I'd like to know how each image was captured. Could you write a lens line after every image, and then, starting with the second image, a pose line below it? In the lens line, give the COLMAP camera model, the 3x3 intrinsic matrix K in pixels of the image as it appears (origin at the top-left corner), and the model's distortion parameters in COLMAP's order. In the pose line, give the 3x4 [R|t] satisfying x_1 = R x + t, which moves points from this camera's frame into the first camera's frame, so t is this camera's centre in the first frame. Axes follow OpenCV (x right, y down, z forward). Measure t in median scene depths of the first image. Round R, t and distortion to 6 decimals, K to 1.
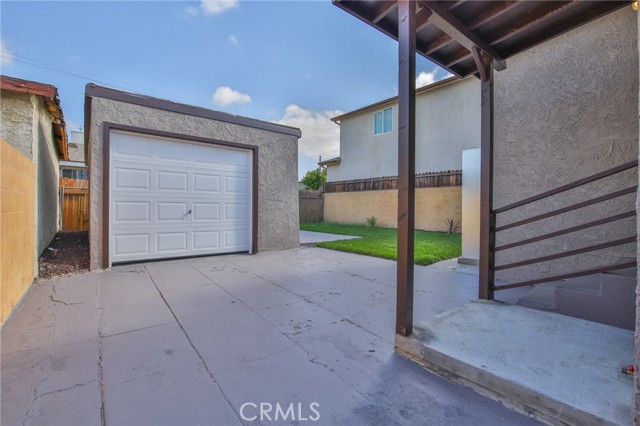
lens RADIAL K [[298.0, 0, 319.0], [0, 298.0, 208.6], [0, 0, 1]] dist [-0.000263, -0.000177]
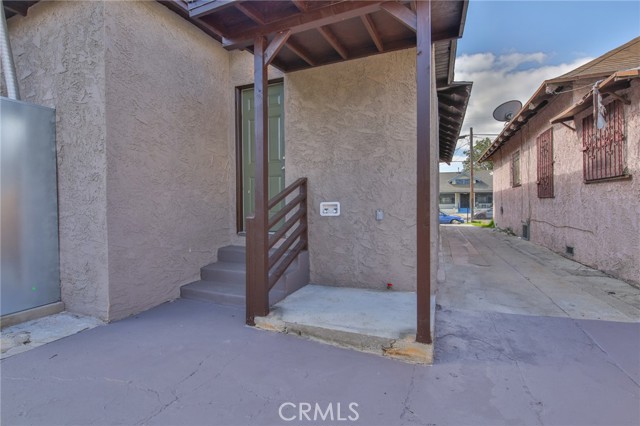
lens RADIAL K [[288.4, 0, 322.4], [0, 288.4, 208.8], [0, 0, 1]] dist [0.001265, -0.010564]
pose [[-0.486437, -0.018225, 0.873526, -0.443715], [0.003395, 0.999735, 0.022749, -0.047365], [-0.873709, 0.014032, -0.486246, 2.071433]]
